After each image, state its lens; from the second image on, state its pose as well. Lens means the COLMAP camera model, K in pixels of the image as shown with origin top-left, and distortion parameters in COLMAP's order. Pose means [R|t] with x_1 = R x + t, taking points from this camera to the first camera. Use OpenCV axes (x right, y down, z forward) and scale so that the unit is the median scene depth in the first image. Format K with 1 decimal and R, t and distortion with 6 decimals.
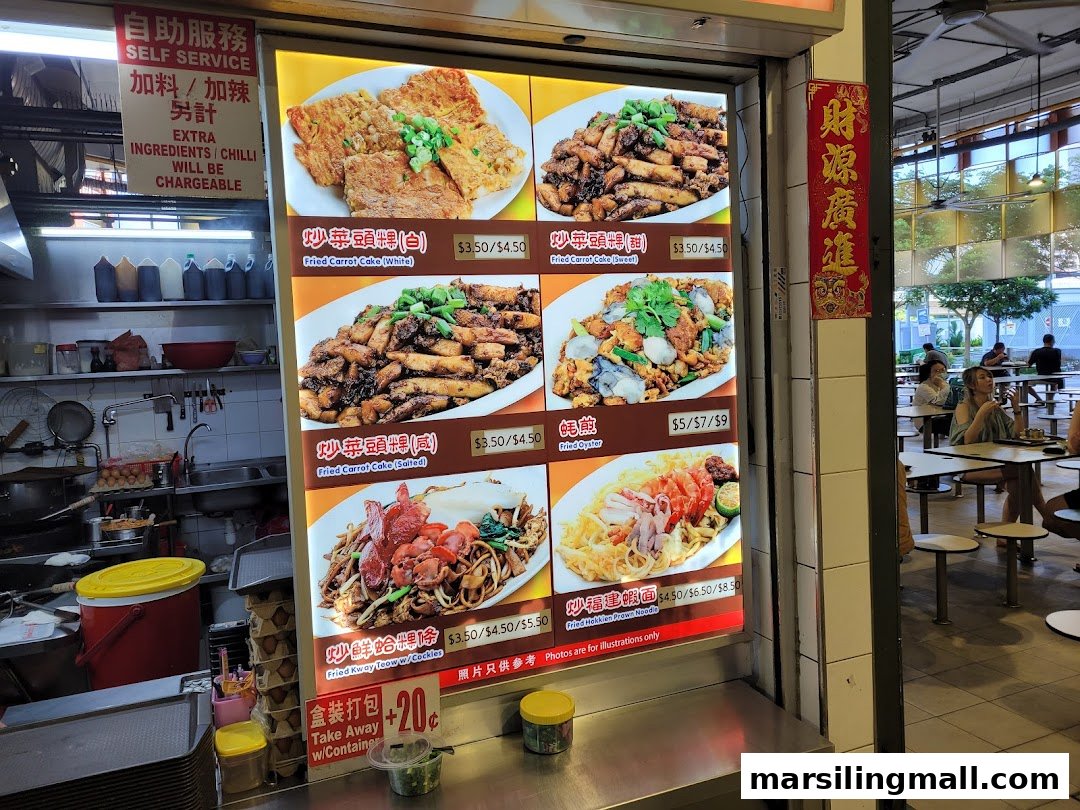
lens RADIAL K [[812.0, 0, 534.7], [0, 812.0, 397.3], [0, 0, 1]] dist [0.065382, -0.073218]
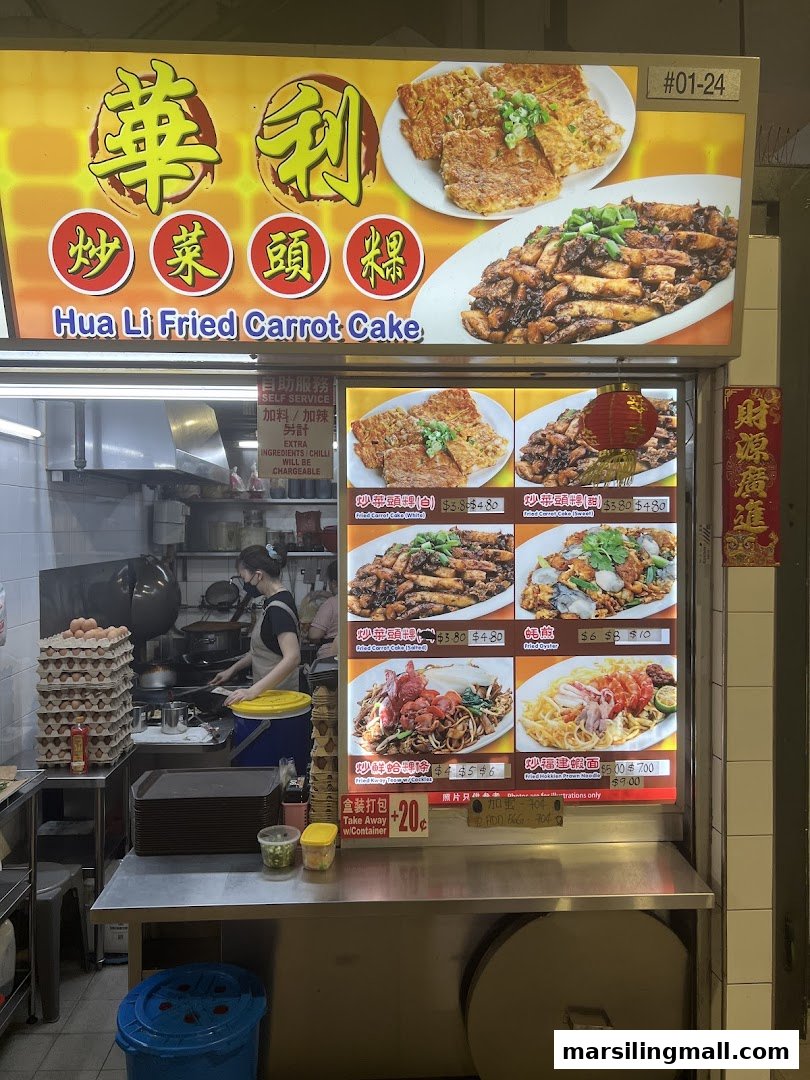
lens RADIAL K [[791.9, 0, 404.6], [0, 791.9, 541.9], [0, 0, 1]] dist [0.057495, -0.069272]
pose [[0.939281, 0.048473, -0.339709, 0.305678], [-0.061858, 0.997673, -0.028678, -0.069347], [0.337528, 0.047951, 0.940093, -0.381699]]
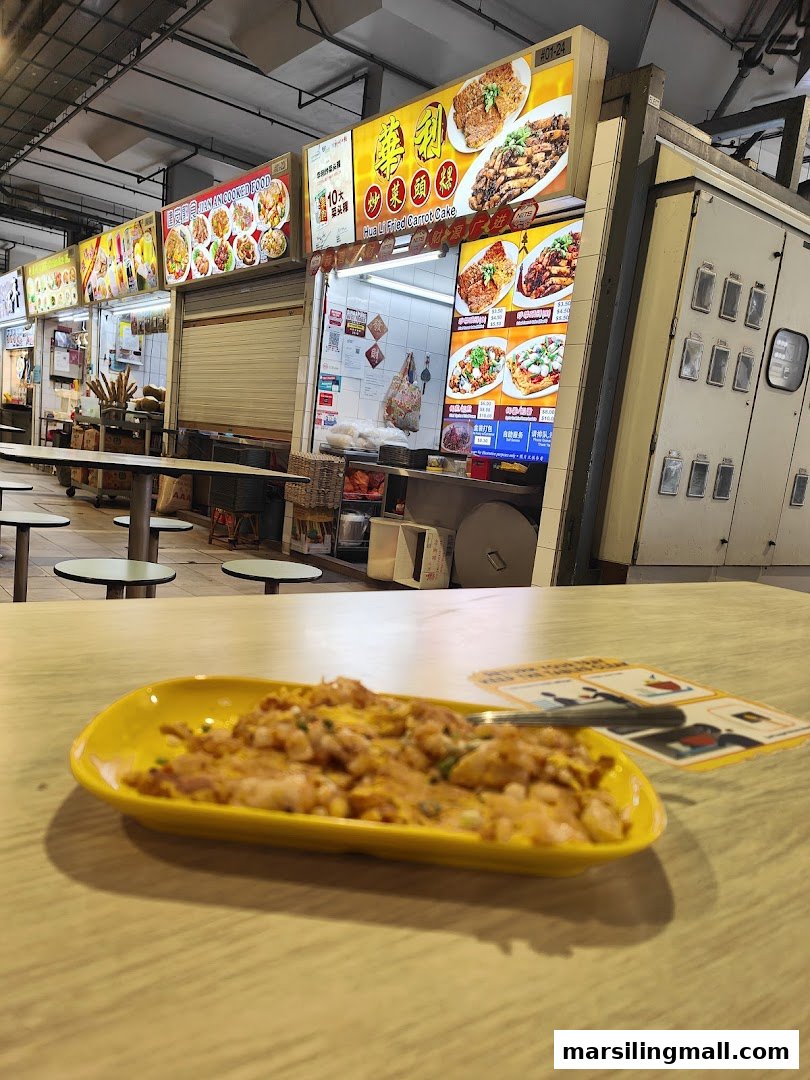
lens RADIAL K [[765.5, 0, 399.7], [0, 765.5, 575.2], [0, 0, 1]] dist [0.101217, -0.080316]
pose [[0.250108, 0.229003, -0.940746, 2.657727], [-0.185728, 0.964930, 0.185512, 0.315310], [0.950237, 0.128325, 0.283869, -0.020208]]
